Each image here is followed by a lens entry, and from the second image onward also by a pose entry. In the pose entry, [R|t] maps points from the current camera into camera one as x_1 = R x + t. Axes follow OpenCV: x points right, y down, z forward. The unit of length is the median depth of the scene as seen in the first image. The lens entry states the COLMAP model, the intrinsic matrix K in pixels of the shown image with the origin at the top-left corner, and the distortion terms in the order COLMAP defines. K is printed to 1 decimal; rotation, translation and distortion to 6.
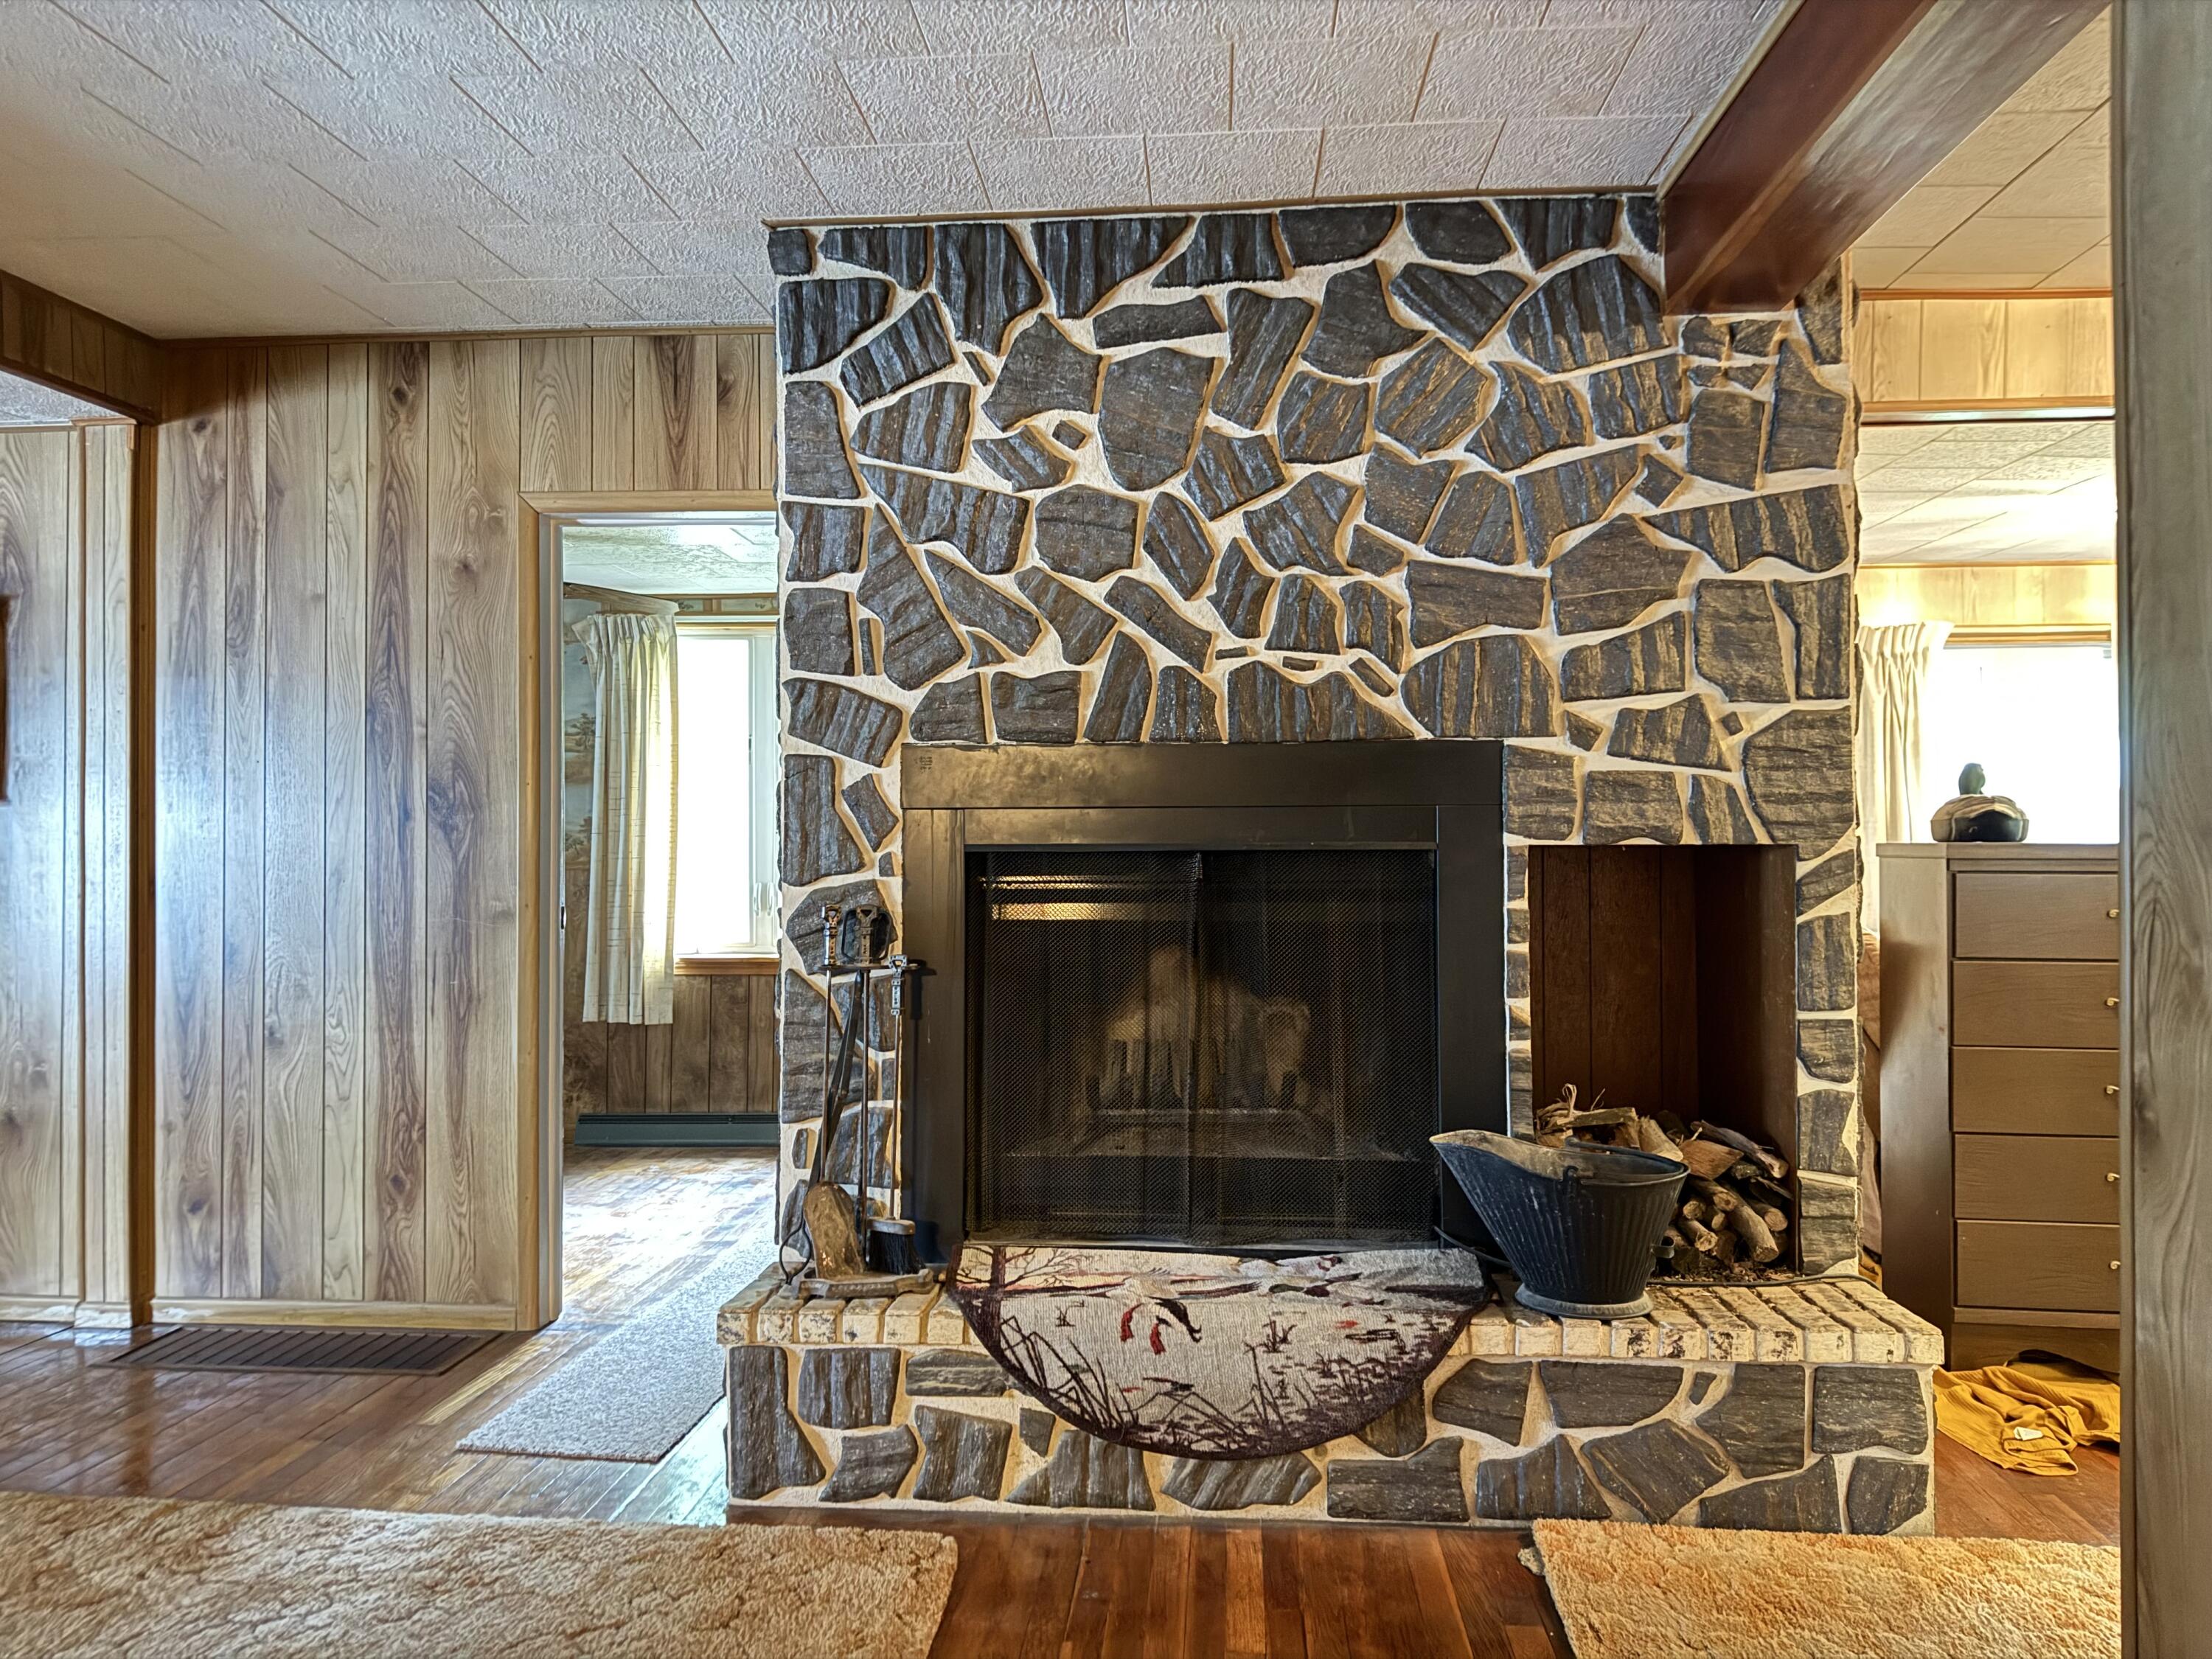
lens RADIAL K [[1560.3, 0, 1107.0], [0, 1560.3, 825.8], [0, 0, 1]] dist [0.025944, -0.014764]
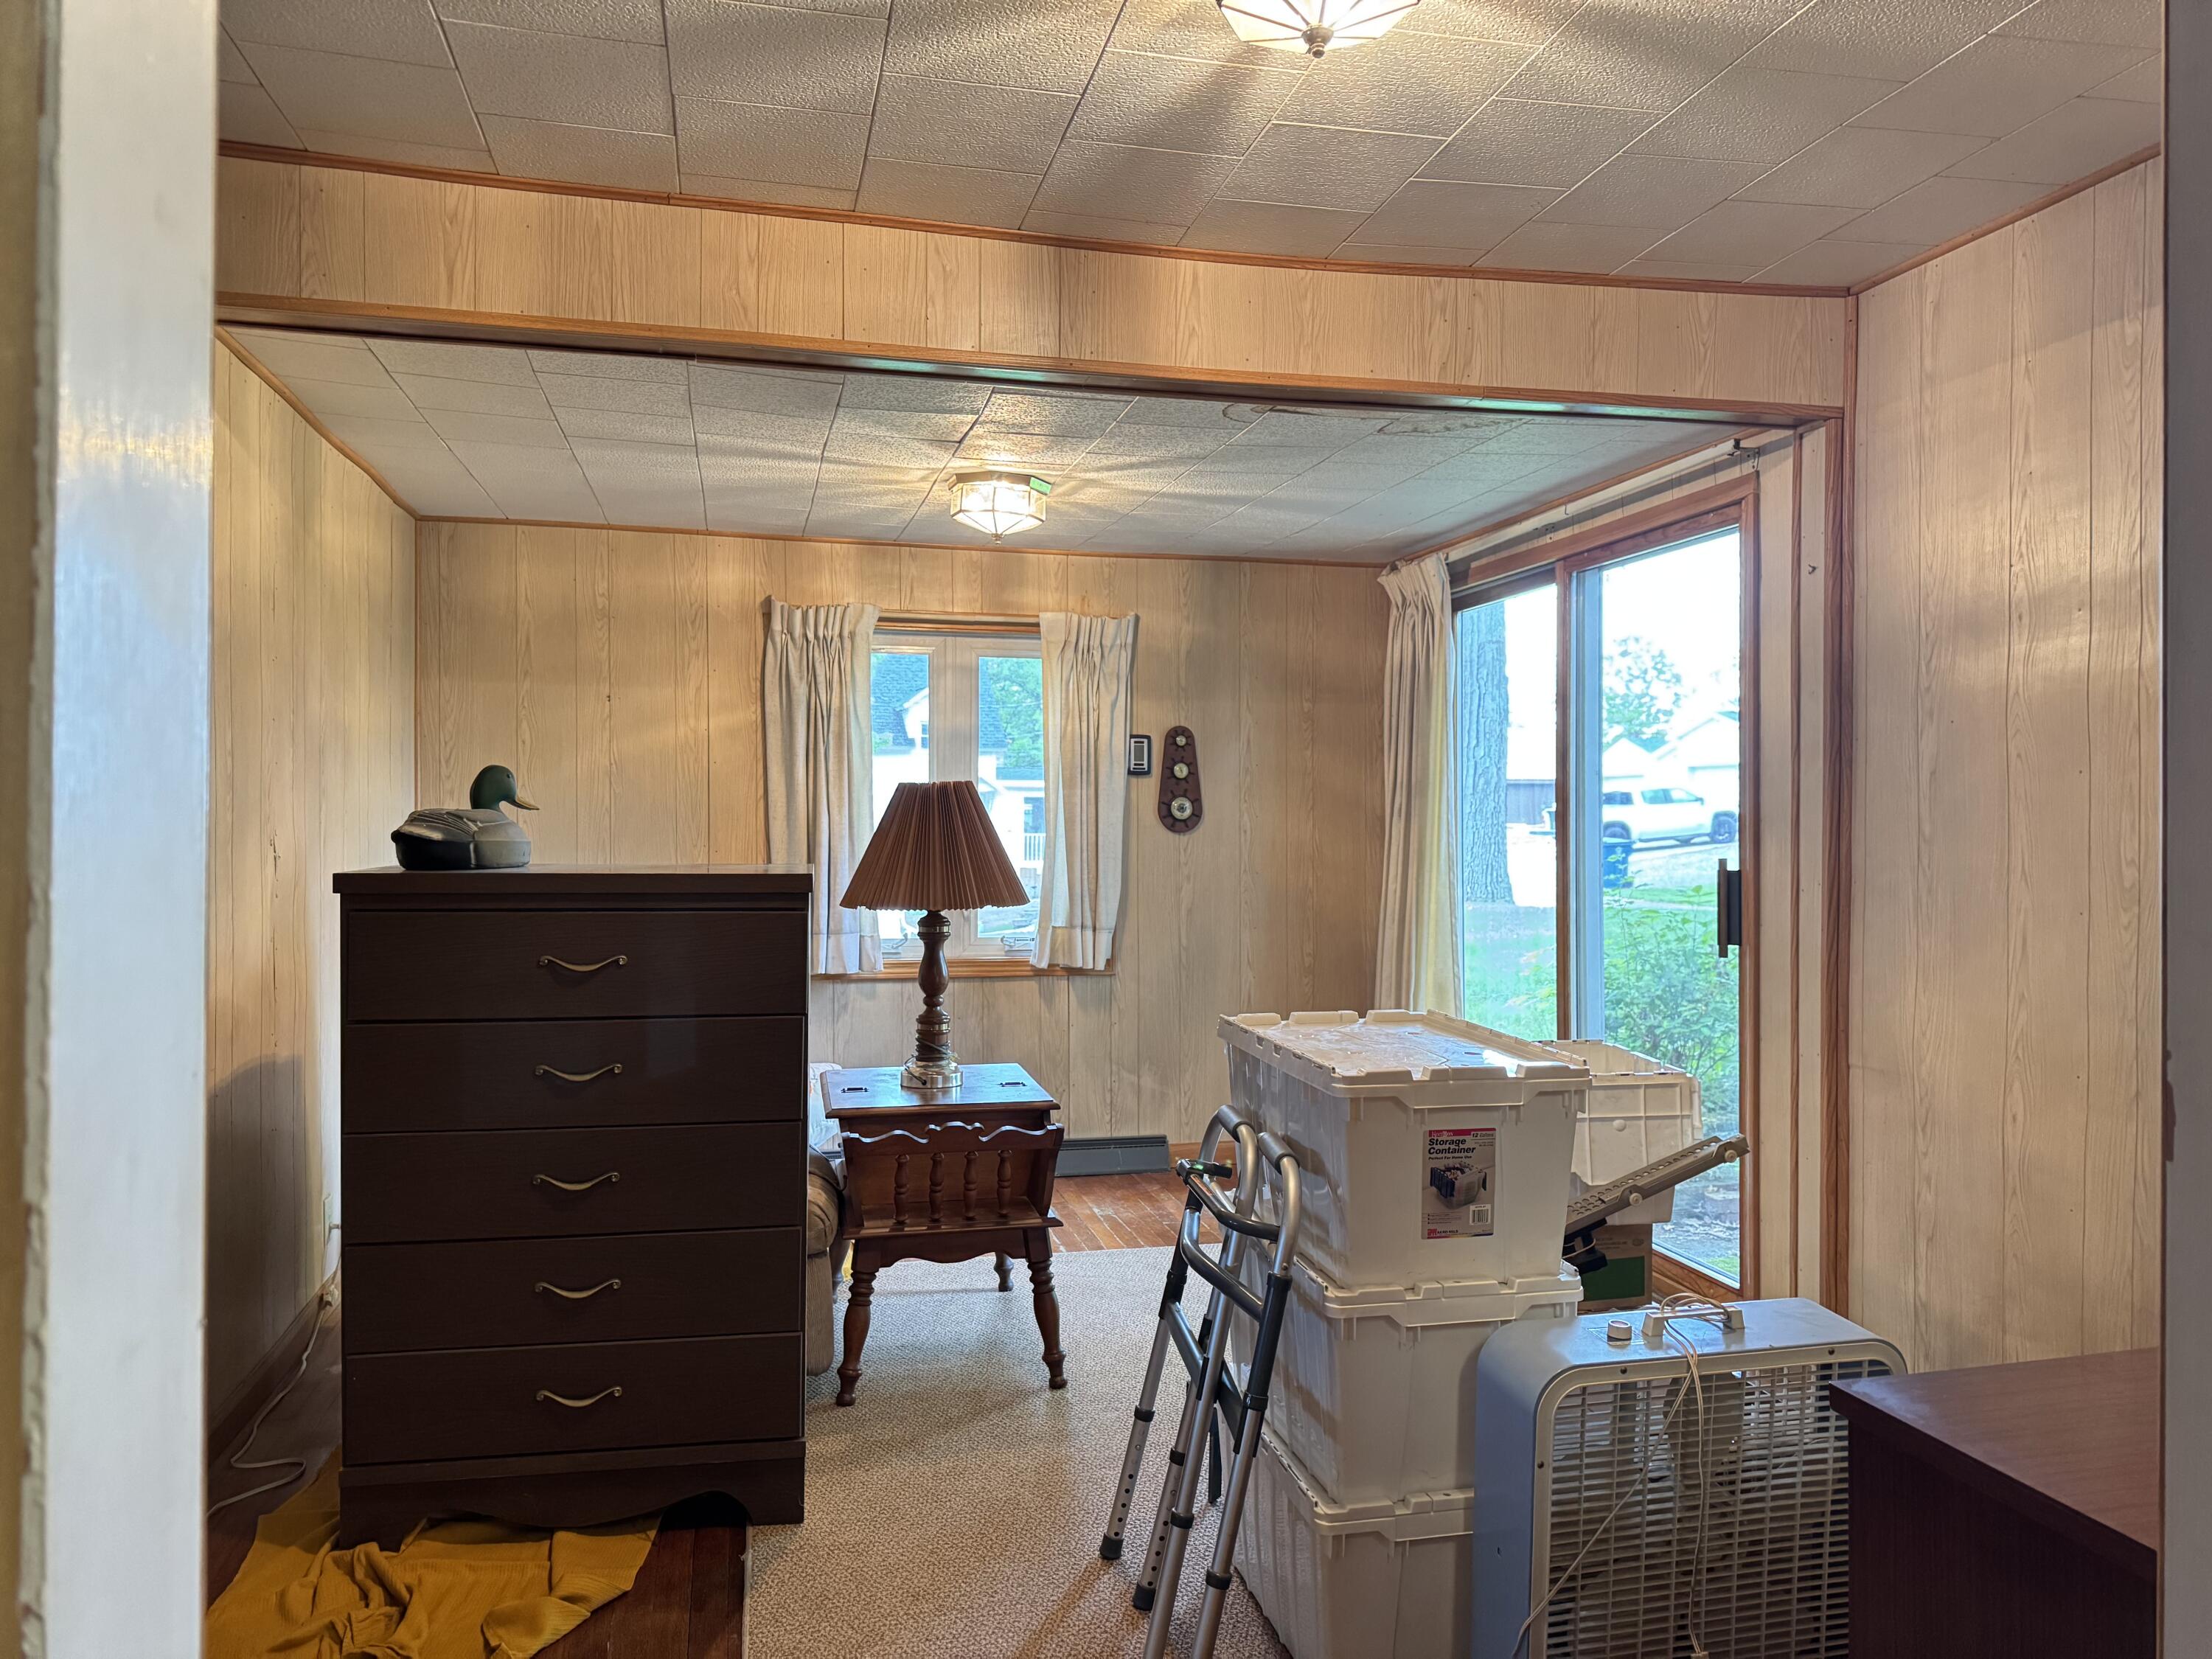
lens RADIAL K [[1560.3, 0, 1105.1], [0, 1560.3, 829.6], [0, 0, 1]] dist [0.025944, -0.014764]
pose [[0.953829, 0.001622, 0.300345, 0.557391], [-0.004258, 0.999958, 0.008122, -0.005653], [-0.300319, -0.009026, 0.953796, 0.099705]]
